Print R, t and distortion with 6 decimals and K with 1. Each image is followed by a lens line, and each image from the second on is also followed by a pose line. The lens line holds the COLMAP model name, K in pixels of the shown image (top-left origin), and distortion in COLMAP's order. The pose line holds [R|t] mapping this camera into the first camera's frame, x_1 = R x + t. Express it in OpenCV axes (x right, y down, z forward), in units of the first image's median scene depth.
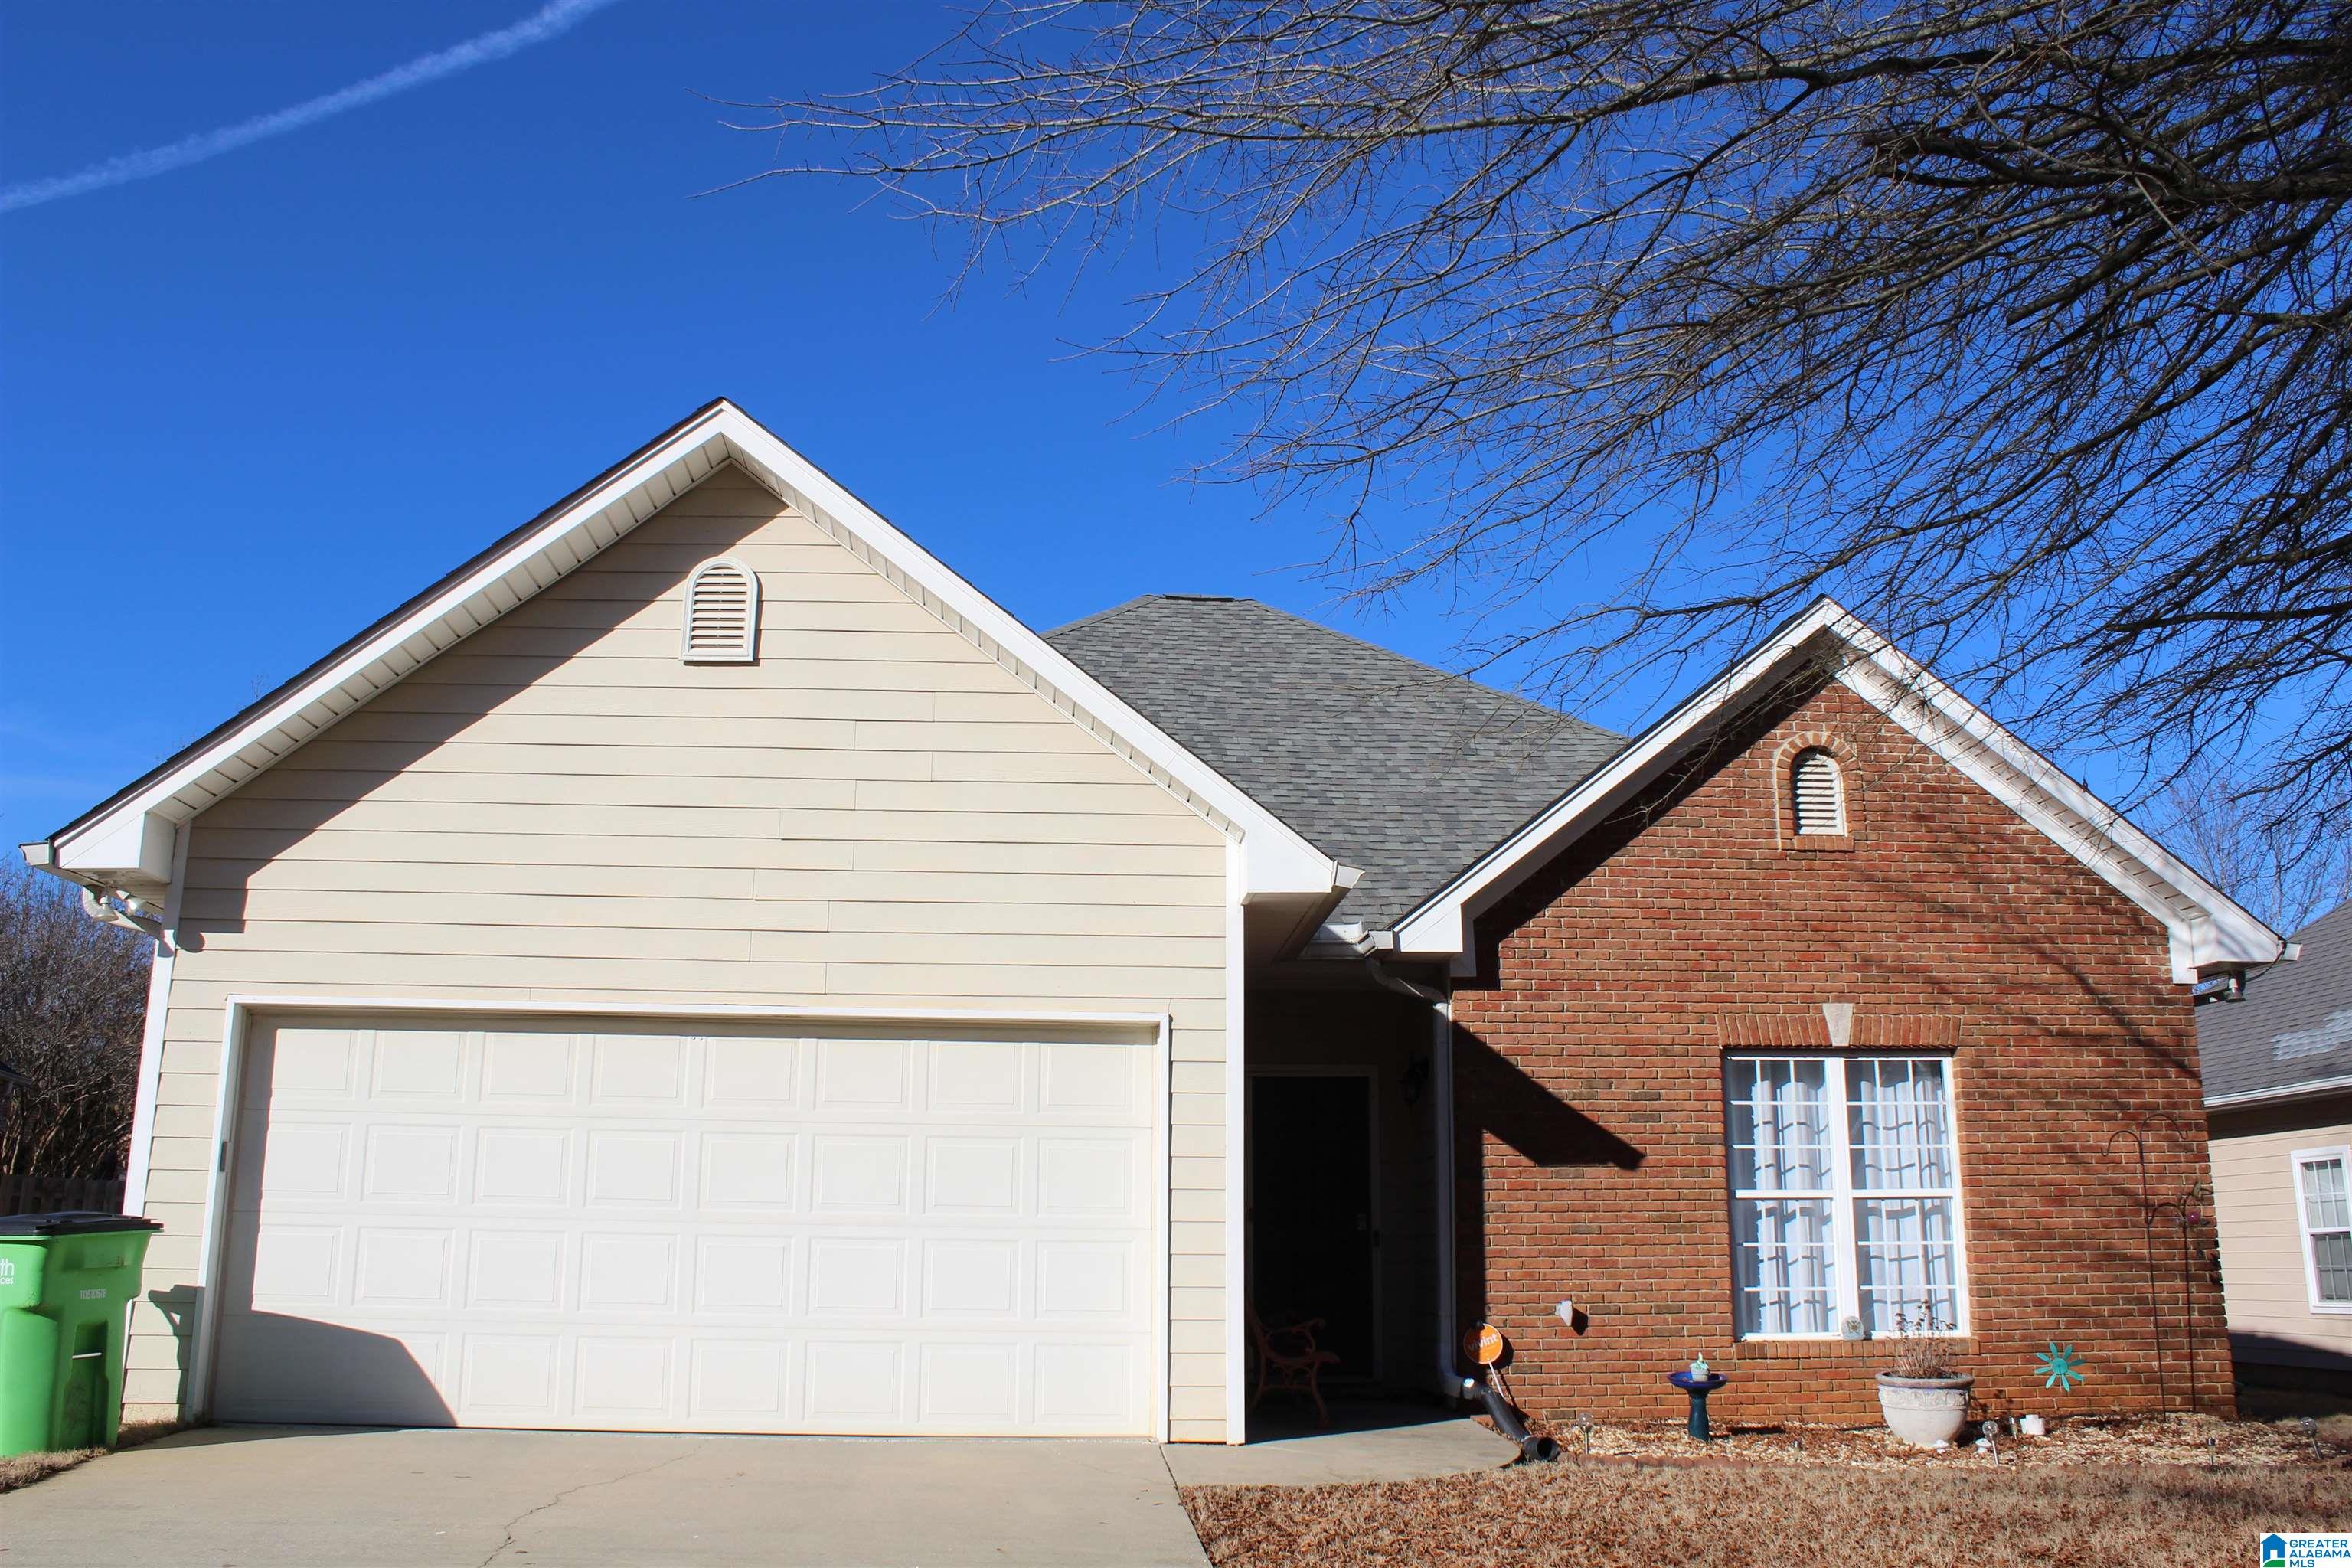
lens RADIAL K [[1974.7, 0, 1175.1], [0, 1974.7, 775.0], [0, 0, 1]] dist [-0.150466, 0.122768]
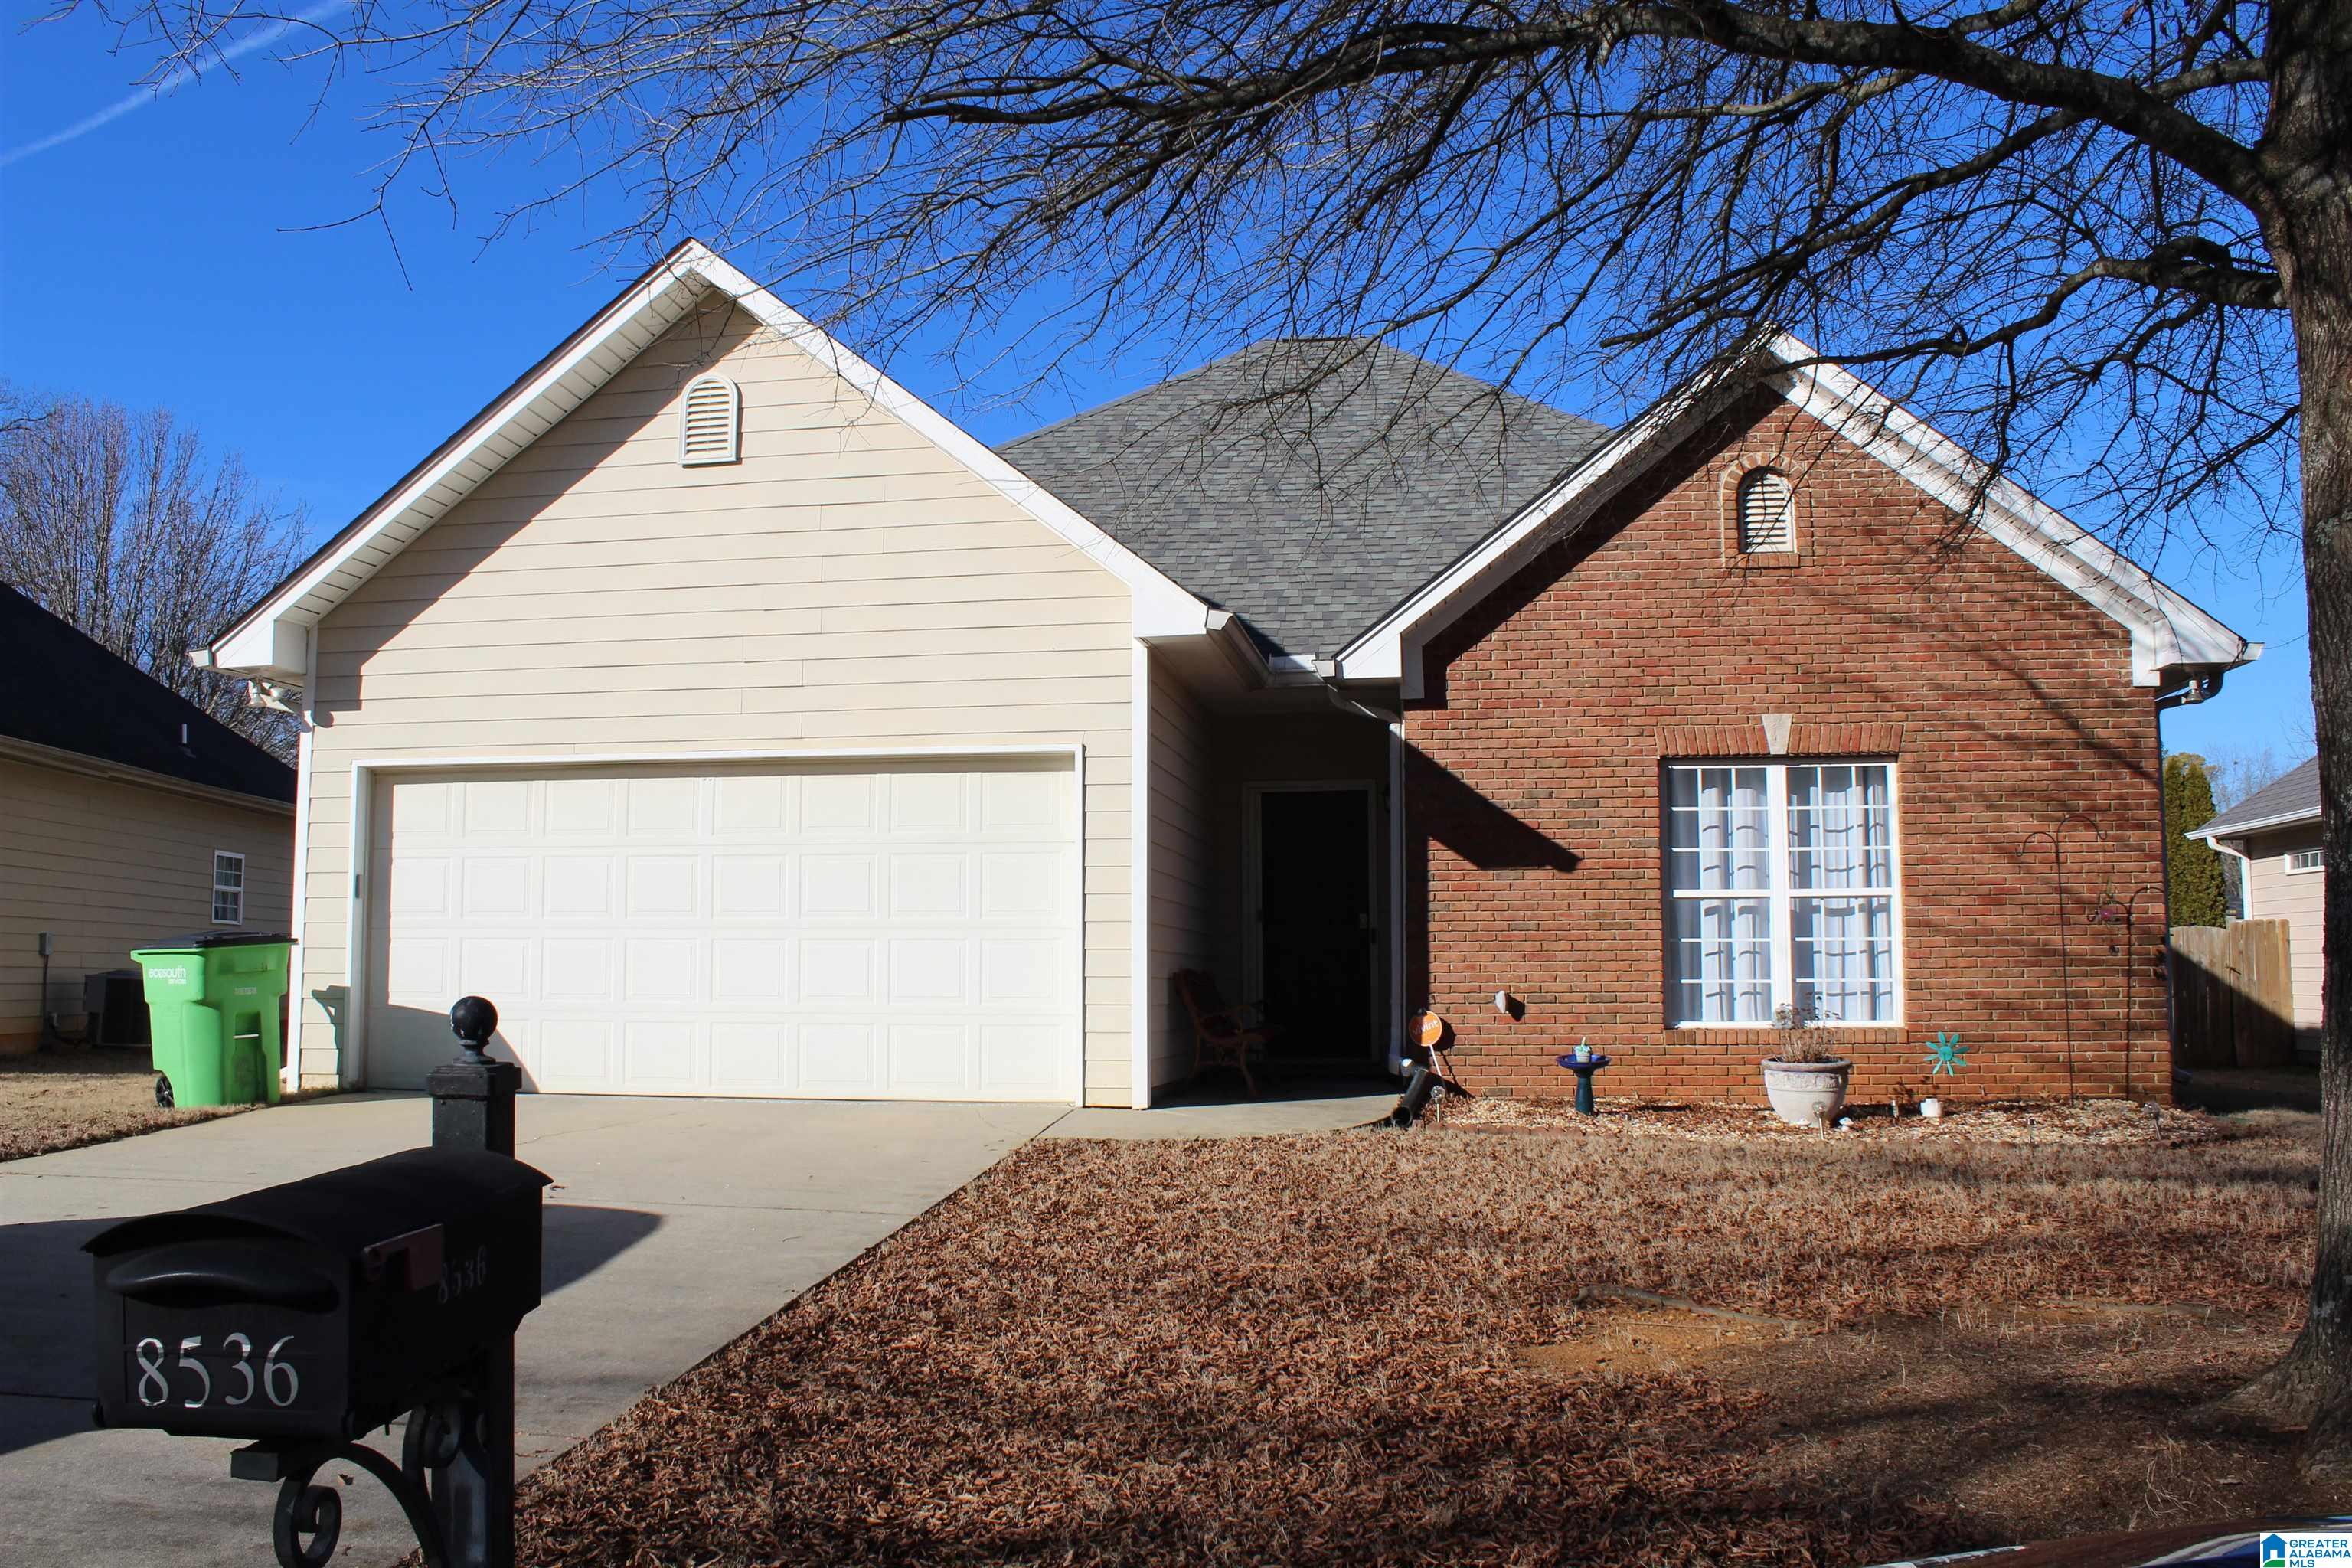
lens RADIAL K [[1974.7, 0, 1186.8], [0, 1974.7, 775.5], [0, 0, 1]] dist [-0.150466, 0.122768]
pose [[0.974673, -0.027860, -0.221894, 0.274604], [0.060263, 0.988227, 0.140630, -0.017591], [0.215363, -0.150440, 0.964876, -0.094692]]
